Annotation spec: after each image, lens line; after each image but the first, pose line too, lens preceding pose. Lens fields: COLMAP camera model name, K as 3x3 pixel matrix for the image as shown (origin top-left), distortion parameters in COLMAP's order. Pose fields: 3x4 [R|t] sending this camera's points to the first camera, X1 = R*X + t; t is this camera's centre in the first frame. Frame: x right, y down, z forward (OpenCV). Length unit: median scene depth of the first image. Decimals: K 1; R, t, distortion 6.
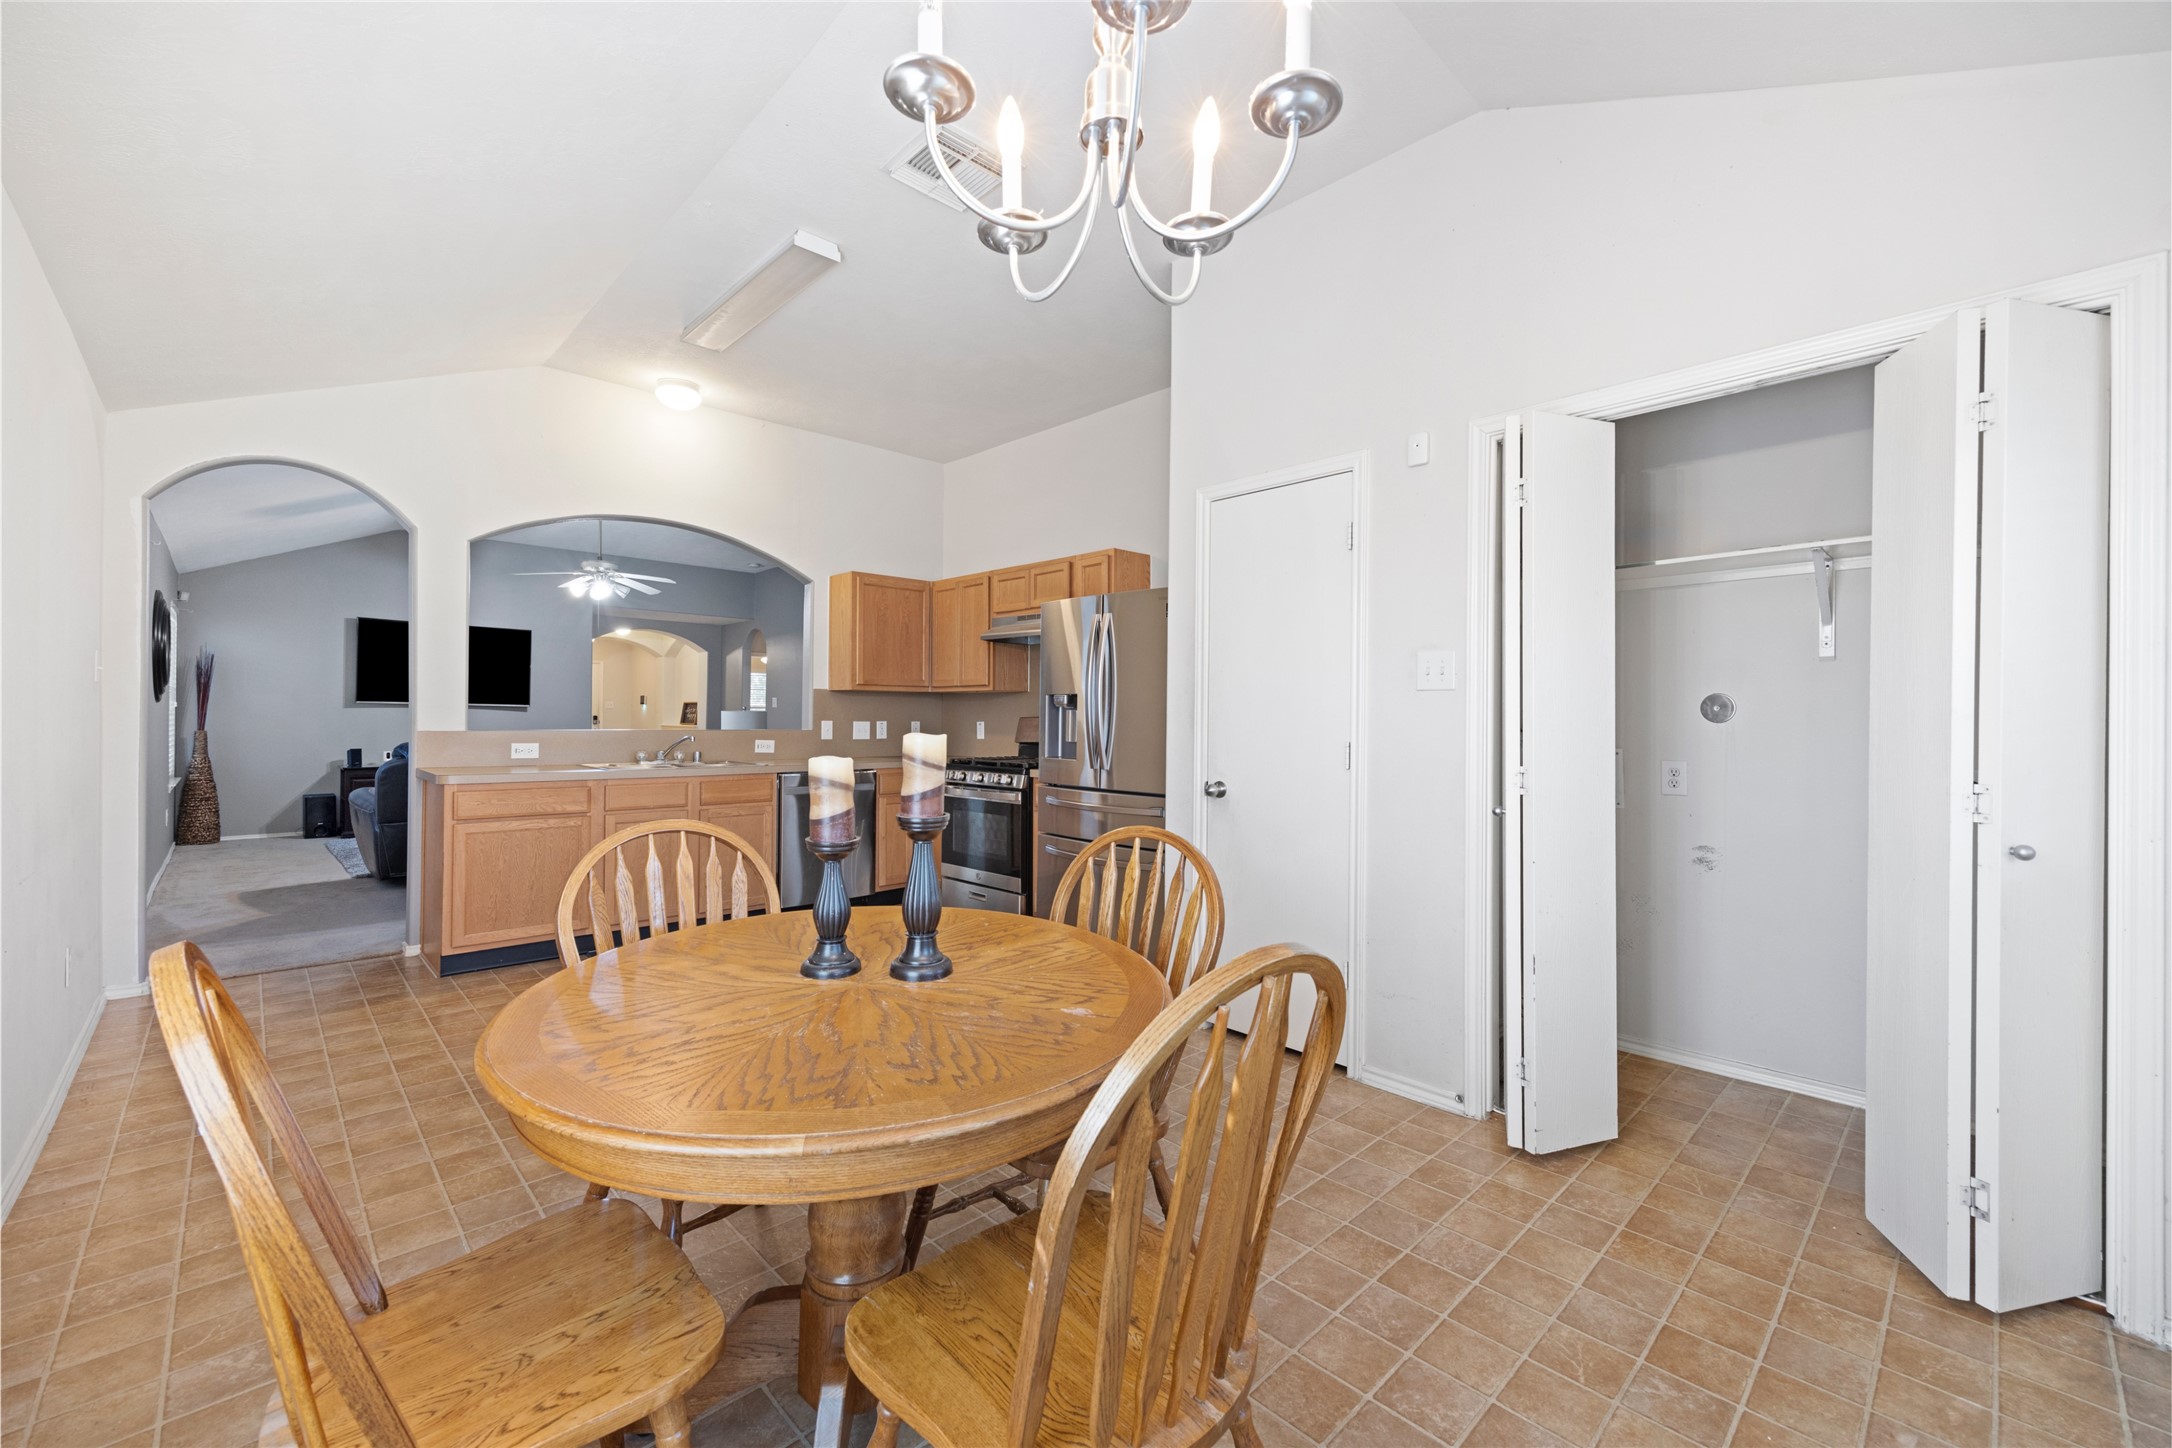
lens RADIAL K [[874.1, 0, 1078.3], [0, 874.1, 720.7], [0, 0, 1]] dist [0.009966, -0.000428]
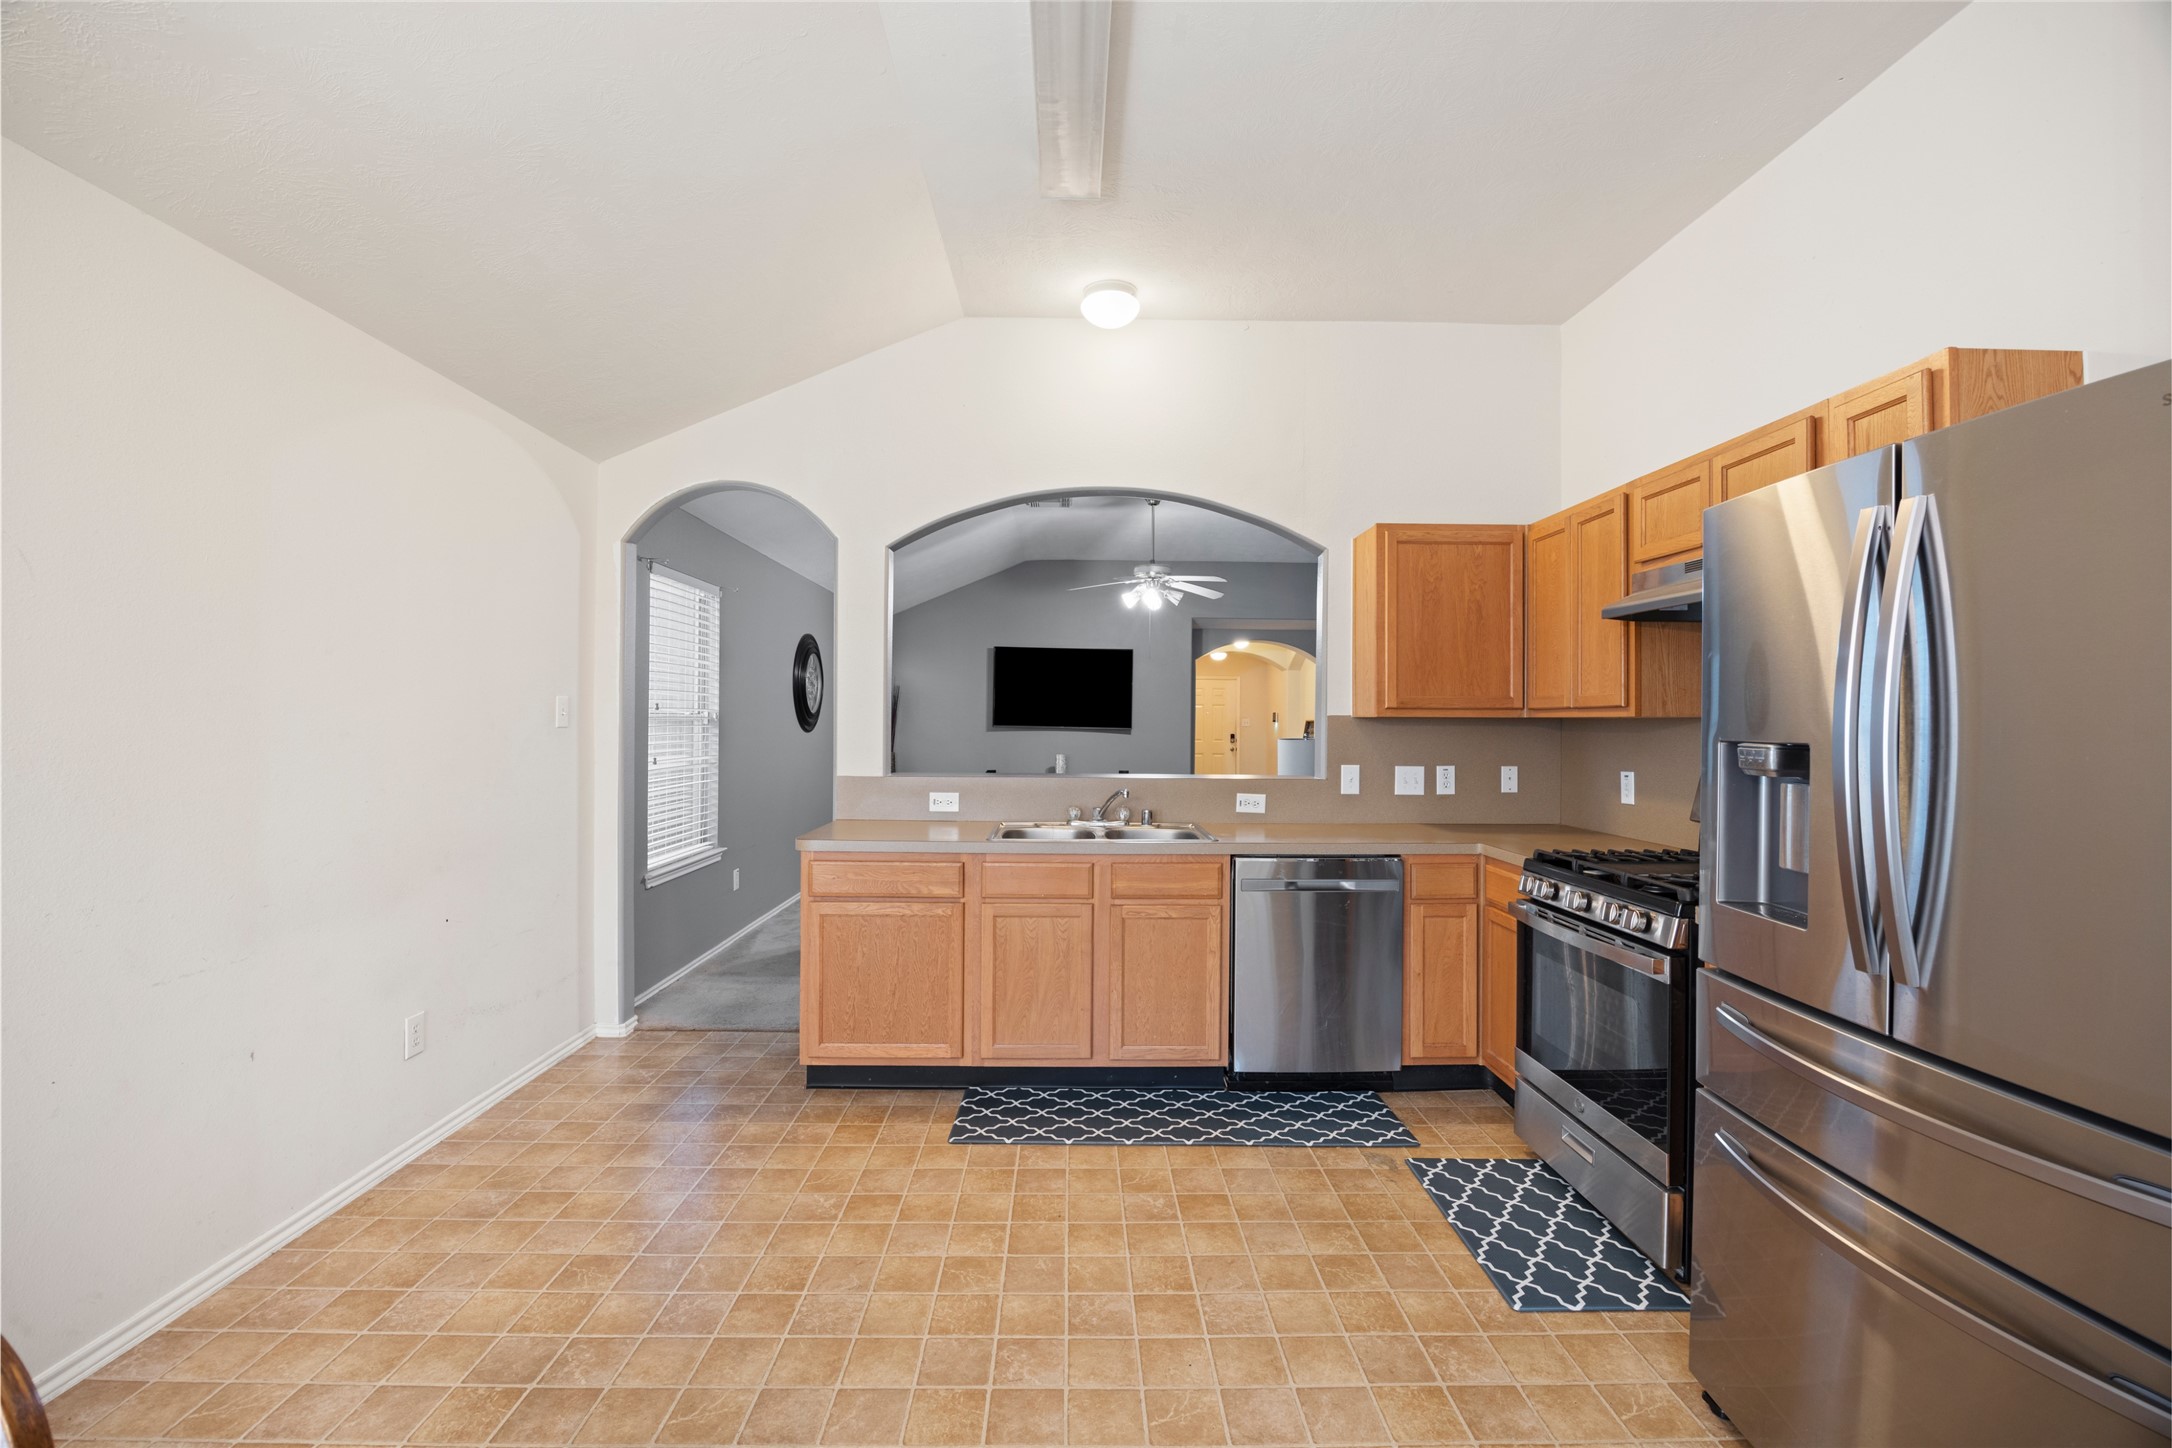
lens RADIAL K [[918.8, 0, 1087.7], [0, 918.8, 718.3], [0, 0, 1]] dist [-0.021773, 0.000470]
pose [[0.741223, -0.007247, -0.671220, 0.023072], [-0.001878, 0.999915, -0.012870, -0.029151], [0.671257, 0.010800, 0.741146, 0.437200]]
